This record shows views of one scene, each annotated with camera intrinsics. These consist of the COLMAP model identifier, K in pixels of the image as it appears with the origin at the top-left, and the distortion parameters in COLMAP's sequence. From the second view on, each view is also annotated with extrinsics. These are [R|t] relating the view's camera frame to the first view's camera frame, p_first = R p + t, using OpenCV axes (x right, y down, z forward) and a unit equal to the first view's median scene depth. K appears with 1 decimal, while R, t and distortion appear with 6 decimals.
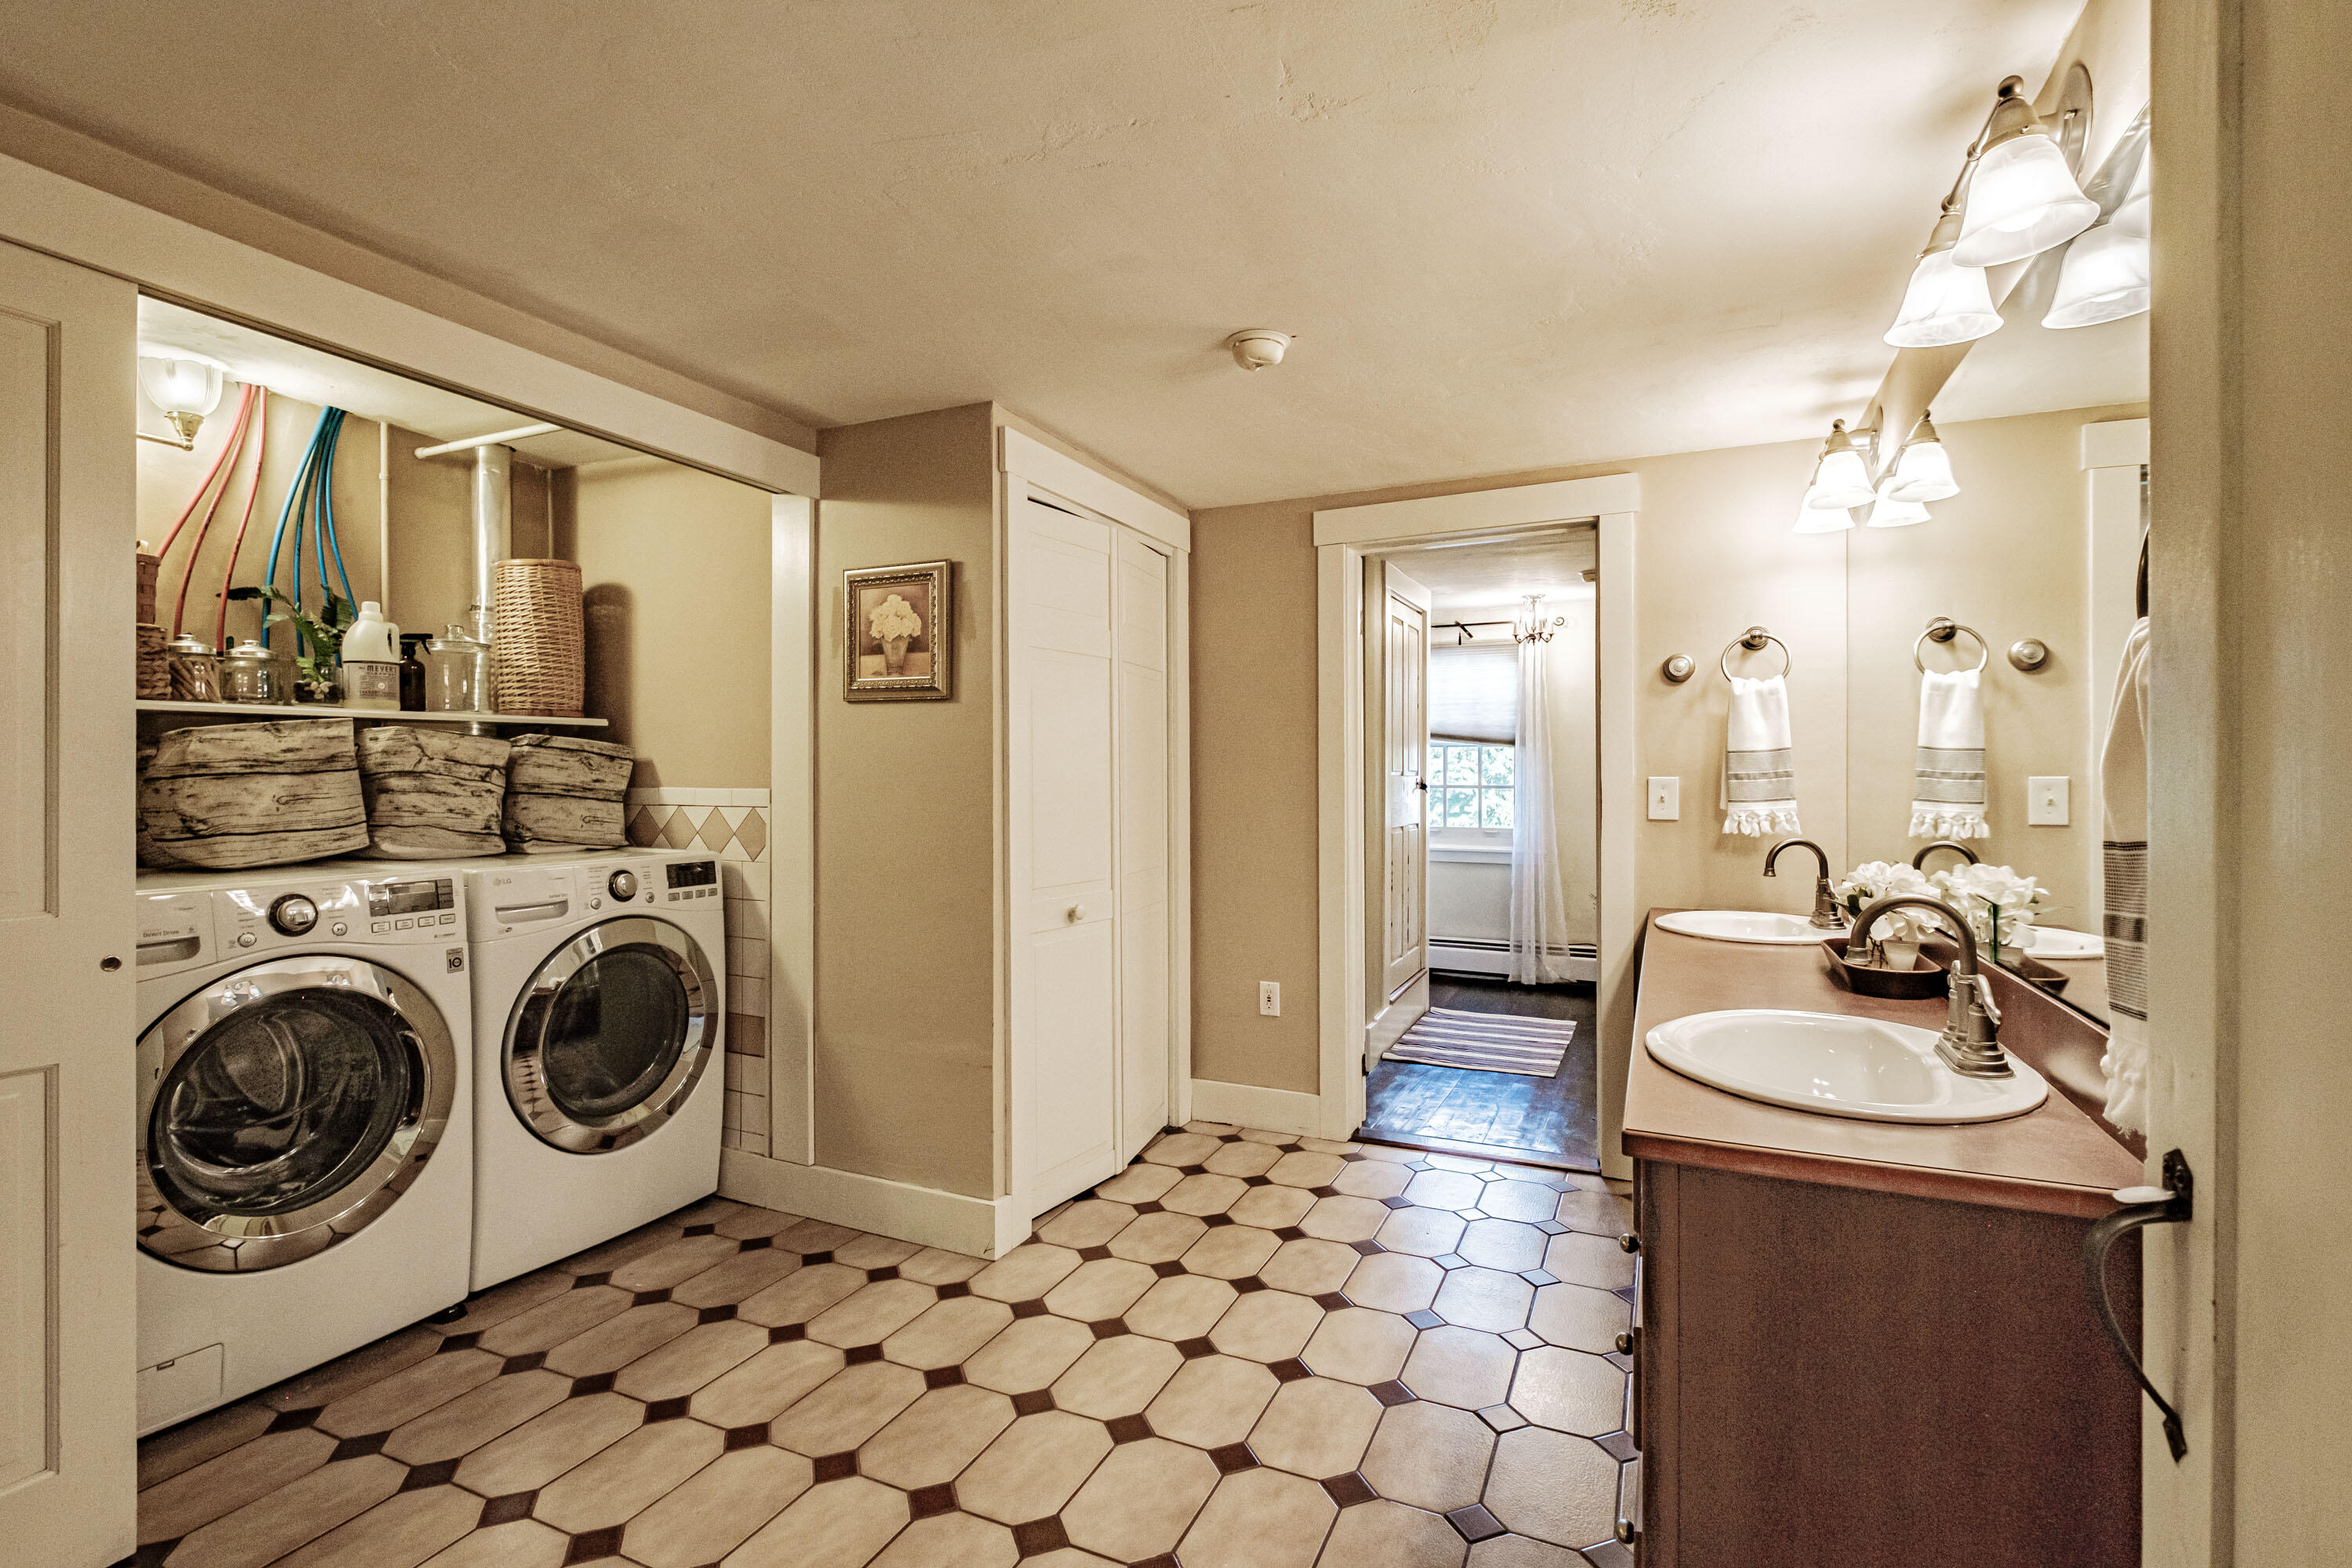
lens RADIAL K [[1084.8, 0, 1160.5], [0, 1084.8, 777.3], [0, 0, 1]] dist [0.003279, -0.000250]
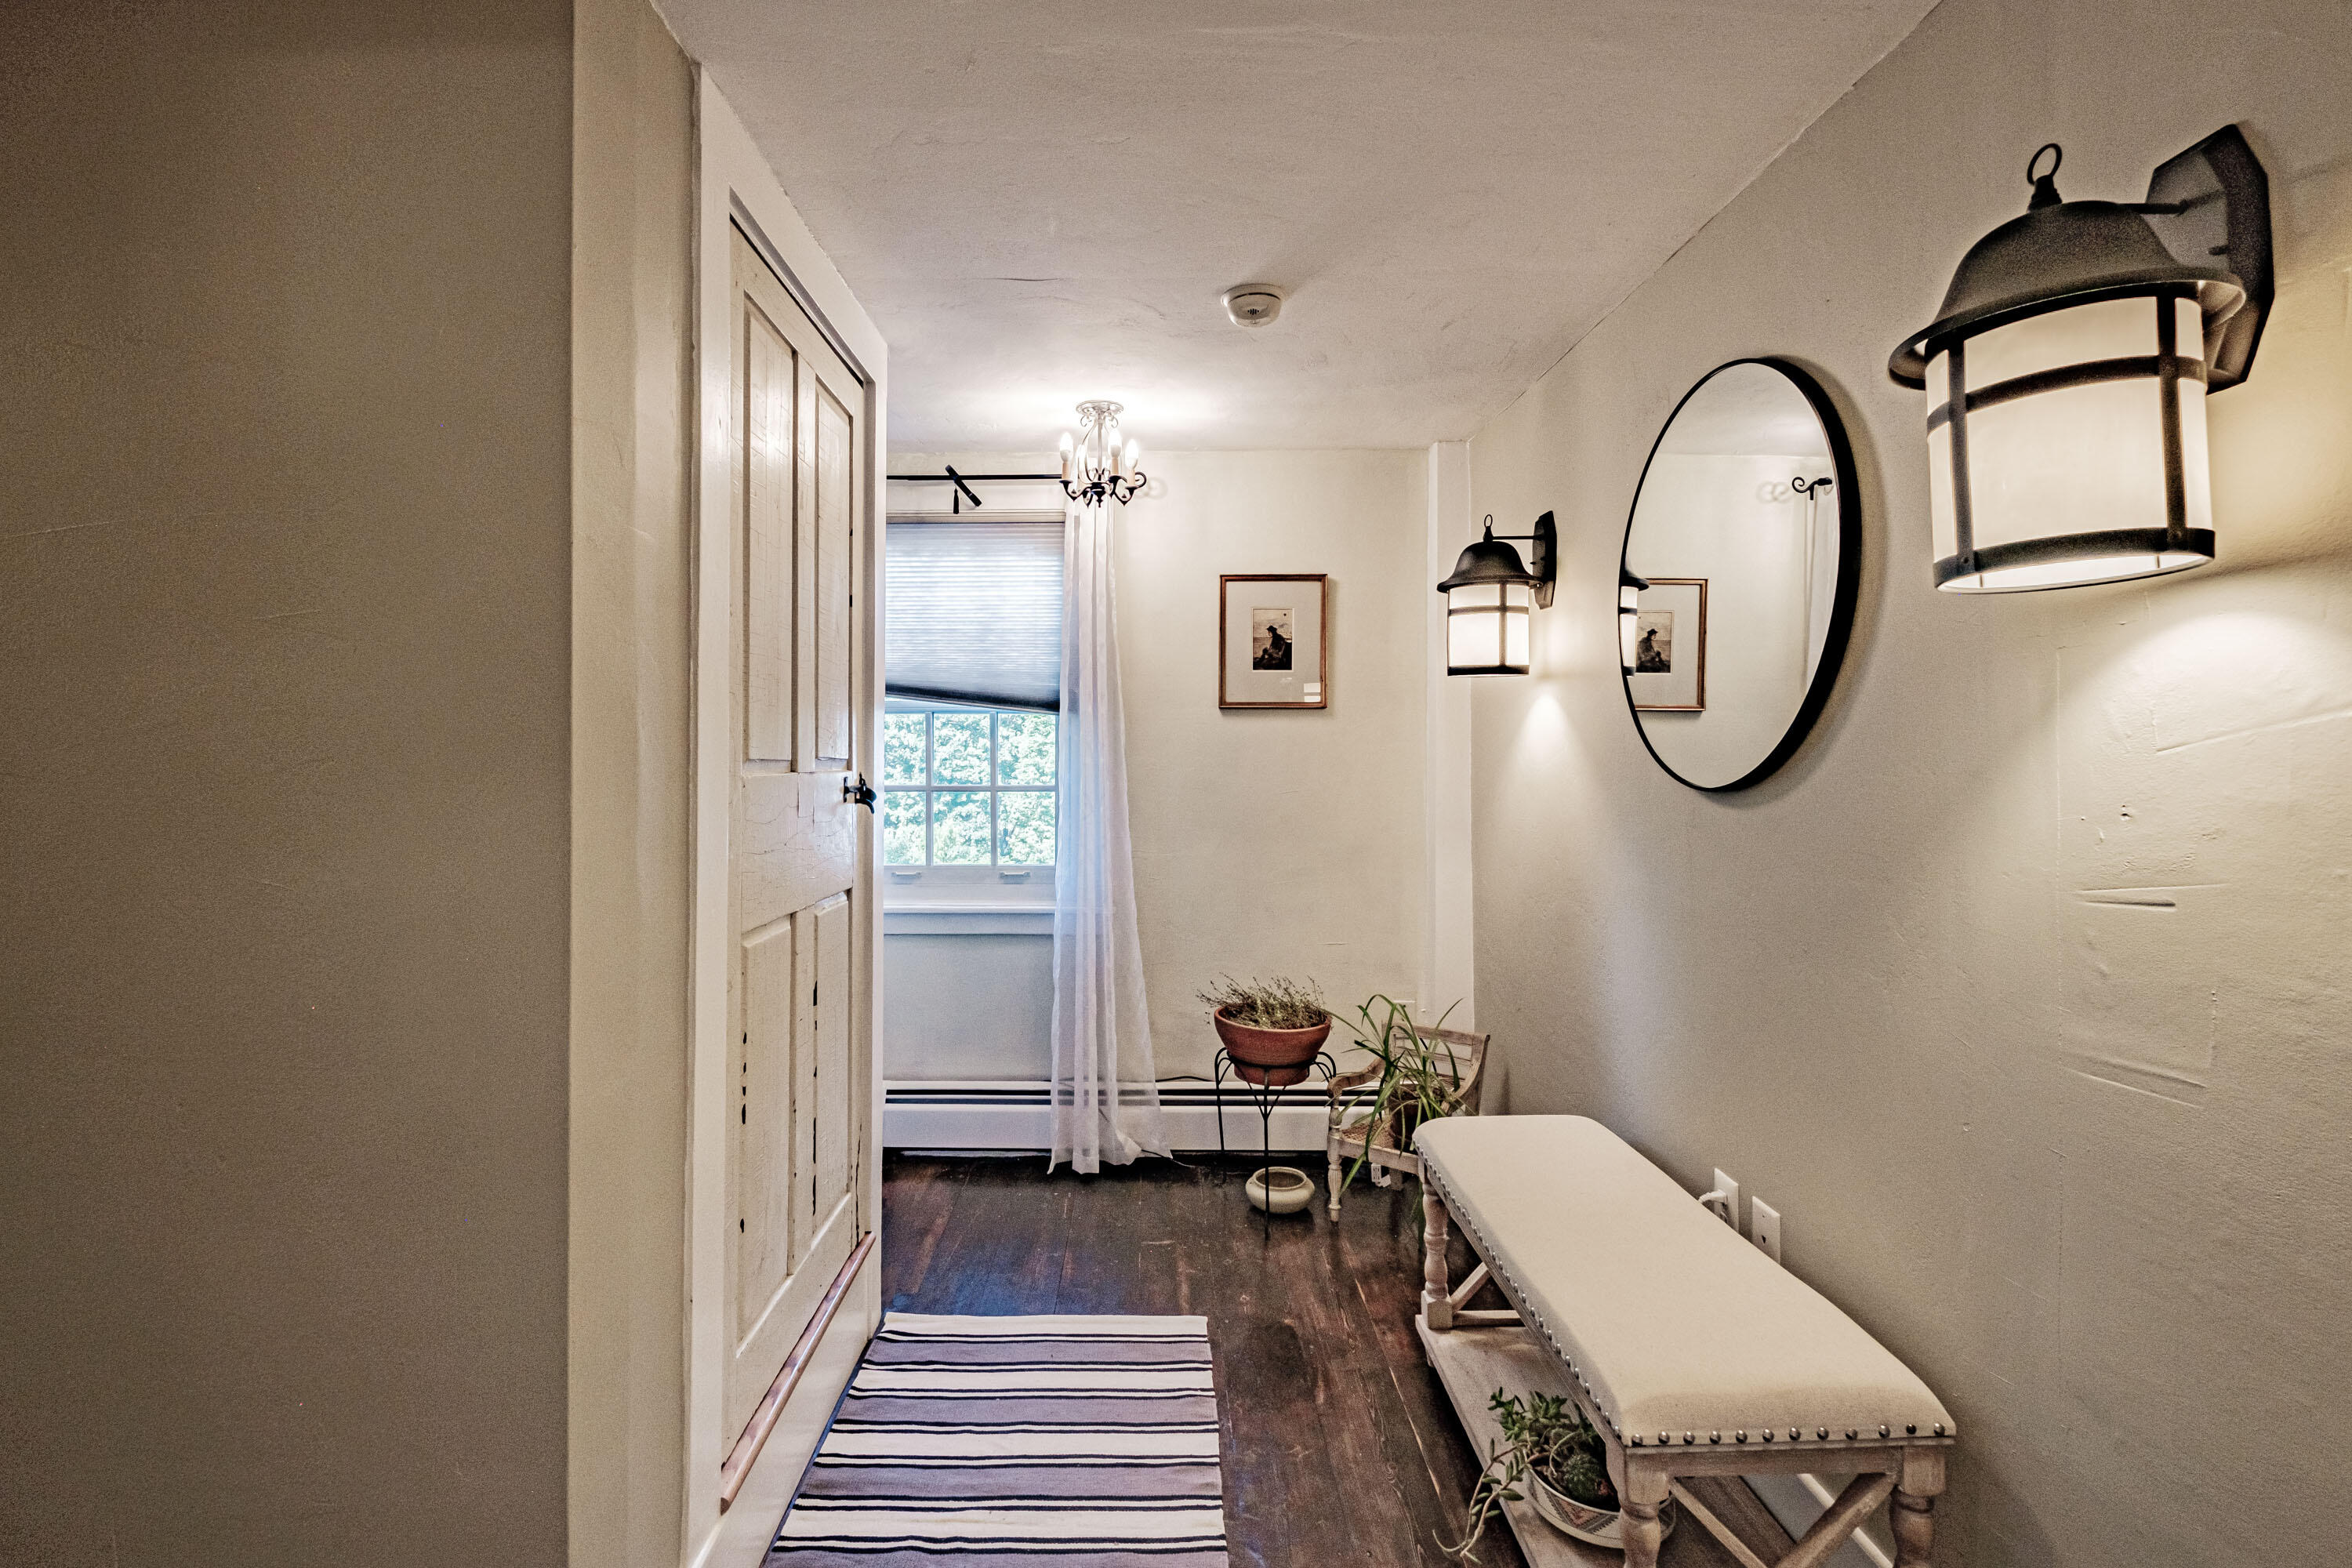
lens RADIAL K [[1084.8, 0, 1160.5], [0, 1084.8, 777.3], [0, 0, 1]] dist [0.003279, -0.000250]
pose [[0.902431, -0.003604, 0.430820, 0.145380], [-0.000656, 0.999952, 0.009739, -0.002027], [-0.430835, -0.009071, 0.902385, 0.508640]]
